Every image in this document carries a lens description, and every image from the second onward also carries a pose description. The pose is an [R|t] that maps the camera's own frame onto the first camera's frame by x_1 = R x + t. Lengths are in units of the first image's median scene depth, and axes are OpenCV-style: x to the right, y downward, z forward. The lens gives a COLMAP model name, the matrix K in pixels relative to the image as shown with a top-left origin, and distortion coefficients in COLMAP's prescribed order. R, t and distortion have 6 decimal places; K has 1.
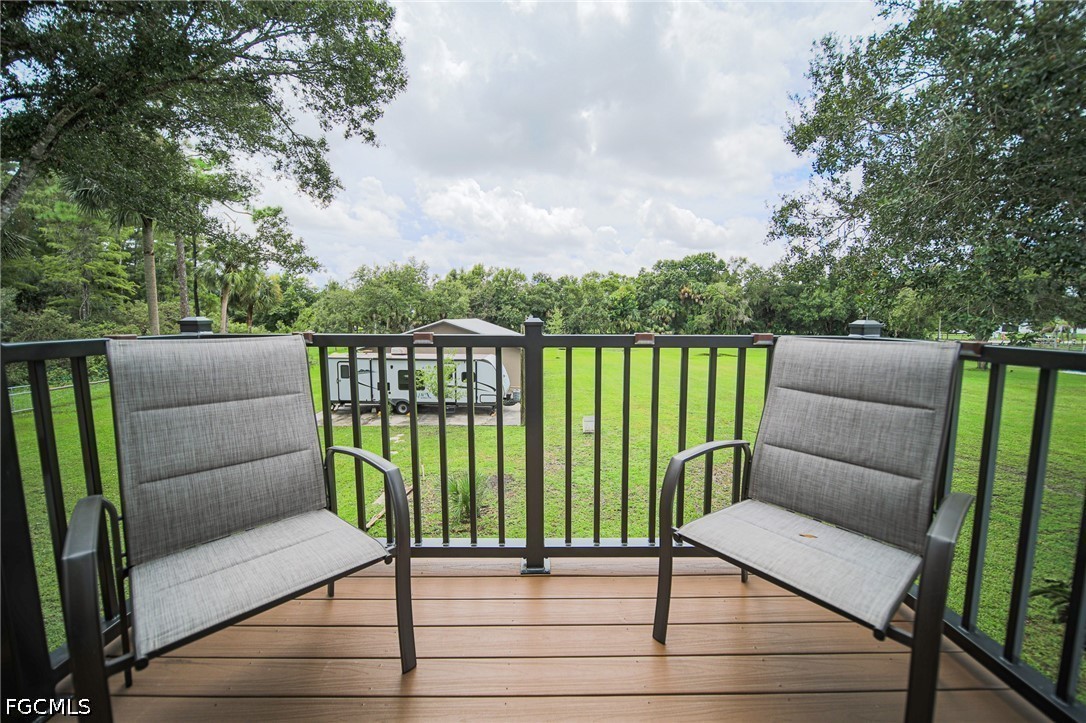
lens RADIAL K [[403.7, 0, 544.1], [0, 403.7, 360.5], [0, 0, 1]] dist [-0.006236, -0.000050]
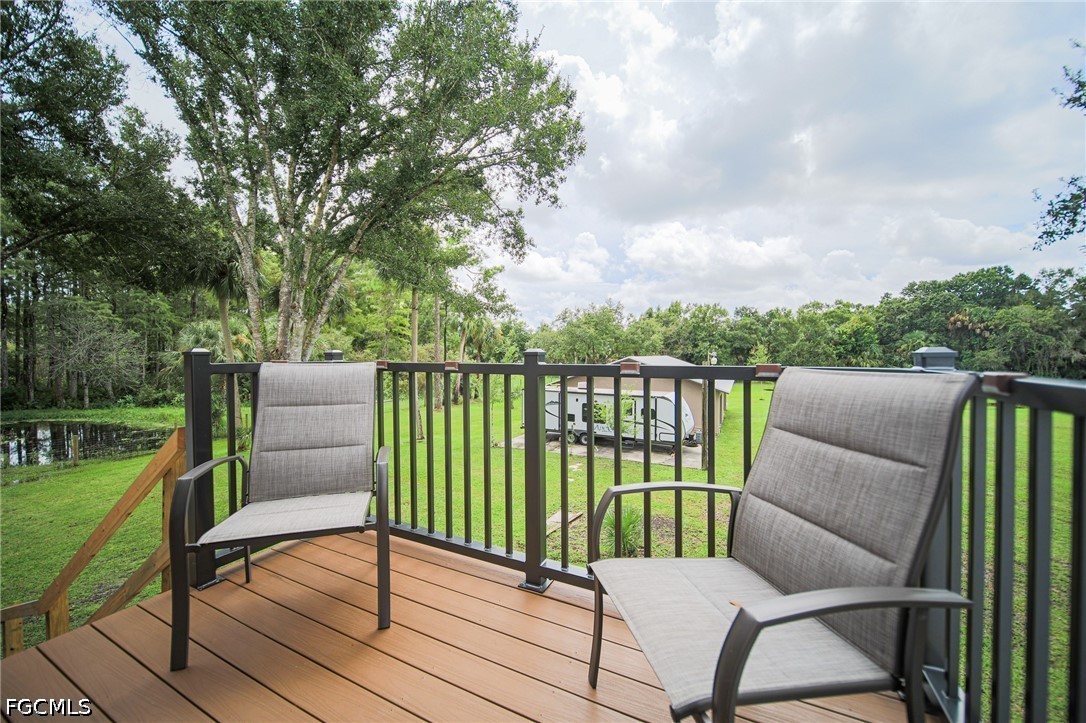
lens RADIAL K [[403.7, 0, 564.0], [0, 403.7, 362.4], [0, 0, 1]] dist [-0.006236, -0.000050]
pose [[0.894218, 0.004501, -0.447608, 0.118326], [-0.044217, 0.995947, -0.078320, 0.003437], [0.445442, 0.089827, 0.890793, 0.010468]]
